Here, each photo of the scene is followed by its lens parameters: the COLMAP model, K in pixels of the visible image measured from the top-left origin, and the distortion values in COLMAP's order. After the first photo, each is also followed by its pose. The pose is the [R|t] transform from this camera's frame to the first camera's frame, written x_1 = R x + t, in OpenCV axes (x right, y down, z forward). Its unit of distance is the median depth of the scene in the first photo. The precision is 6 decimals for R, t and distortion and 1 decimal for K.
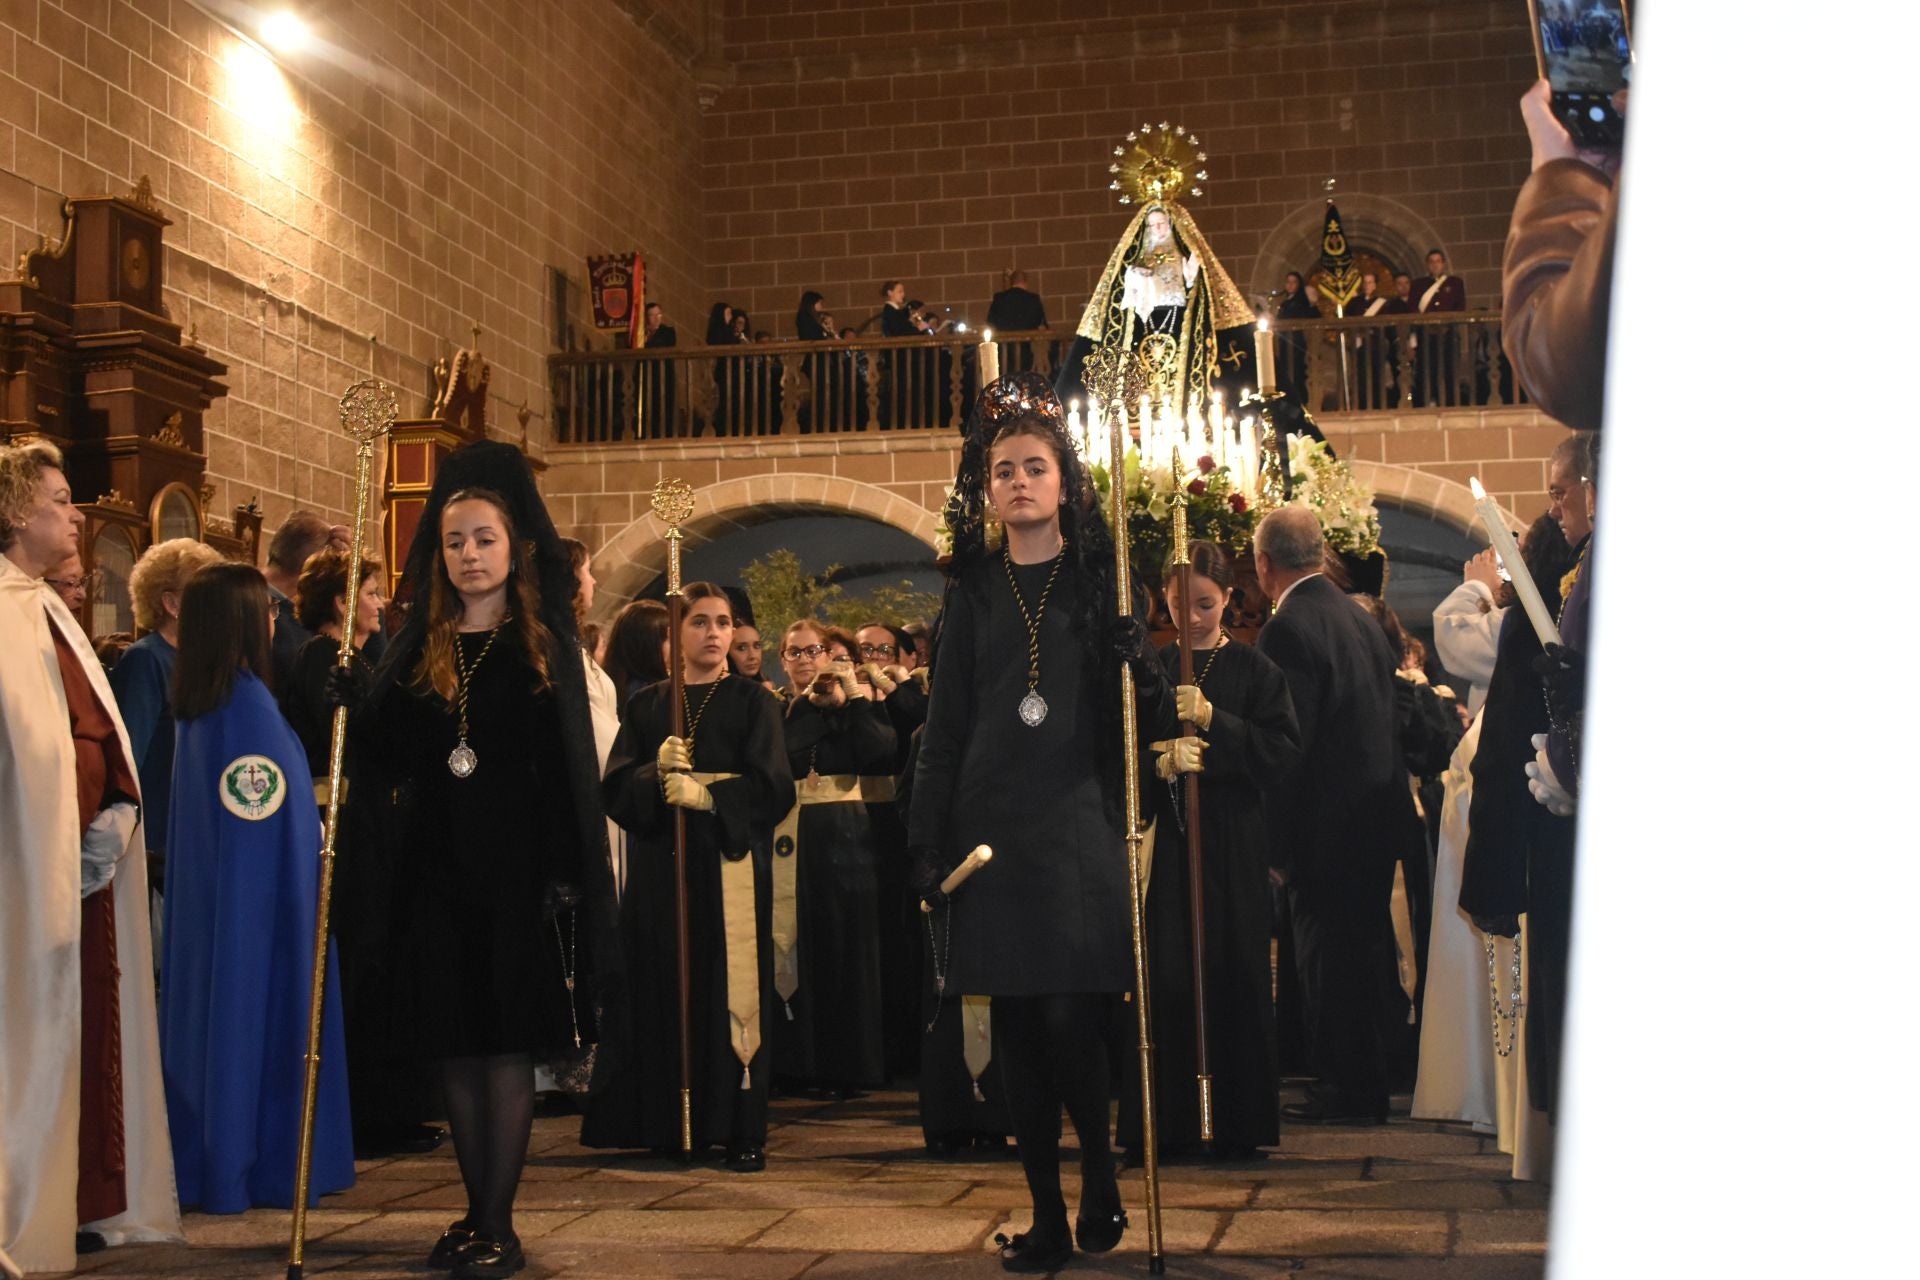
lens RADIAL K [[2665.1, 0, 960.0], [0, 2665.1, 640.0], [0, 0, 1]] dist [0.017683, -0.050666]
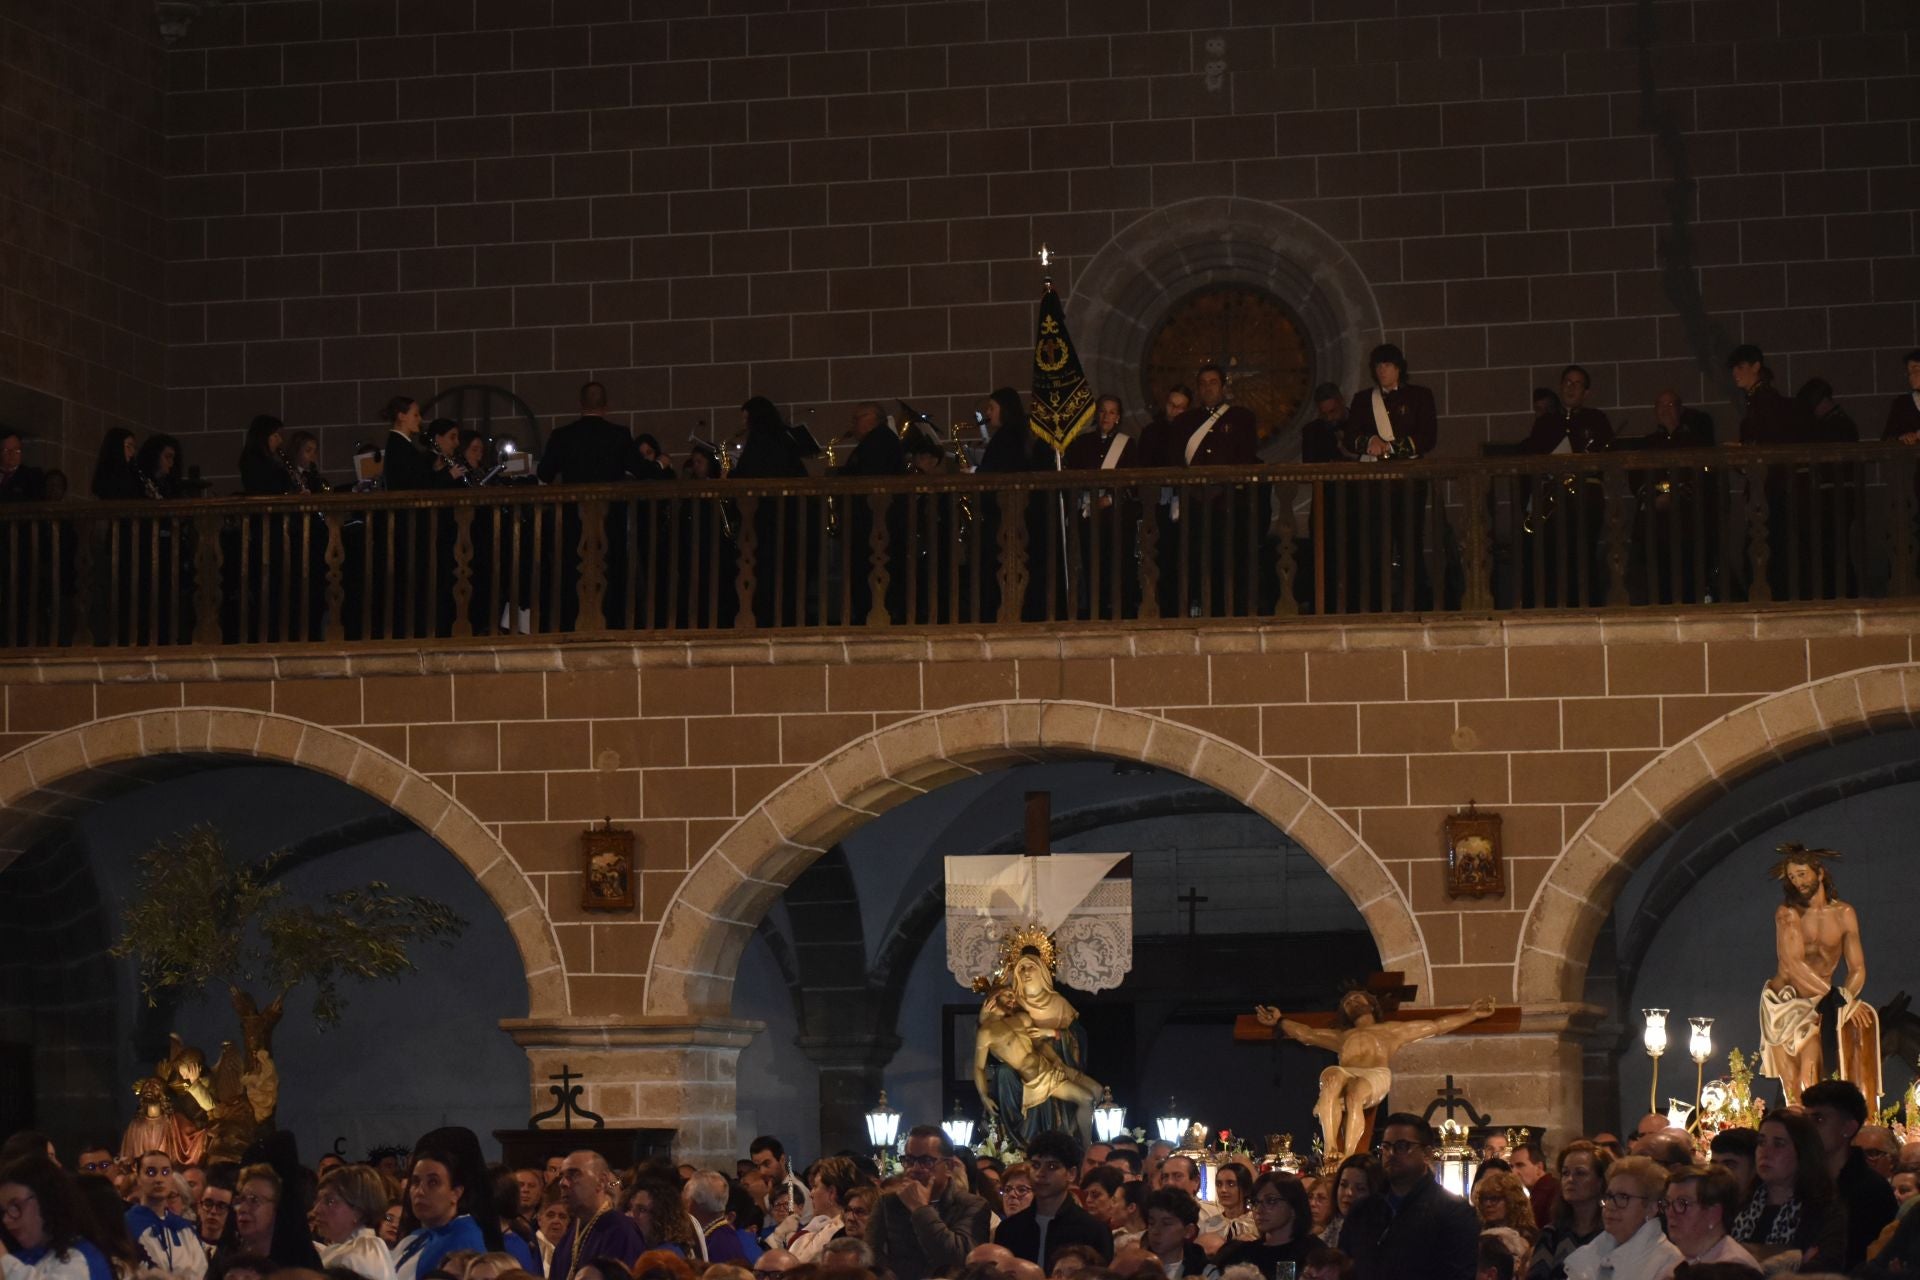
lens RADIAL K [[5863.0, 0, 960.0], [0, 5863.0, 640.0], [0, 0, 1]] dist [-0.103740, -0.141471]
pose [[0.998854, 0.002296, -0.047803, 0.181888], [-0.002872, 0.999924, -0.011983, -0.062530], [0.047772, 0.012107, 0.998785, -0.378082]]
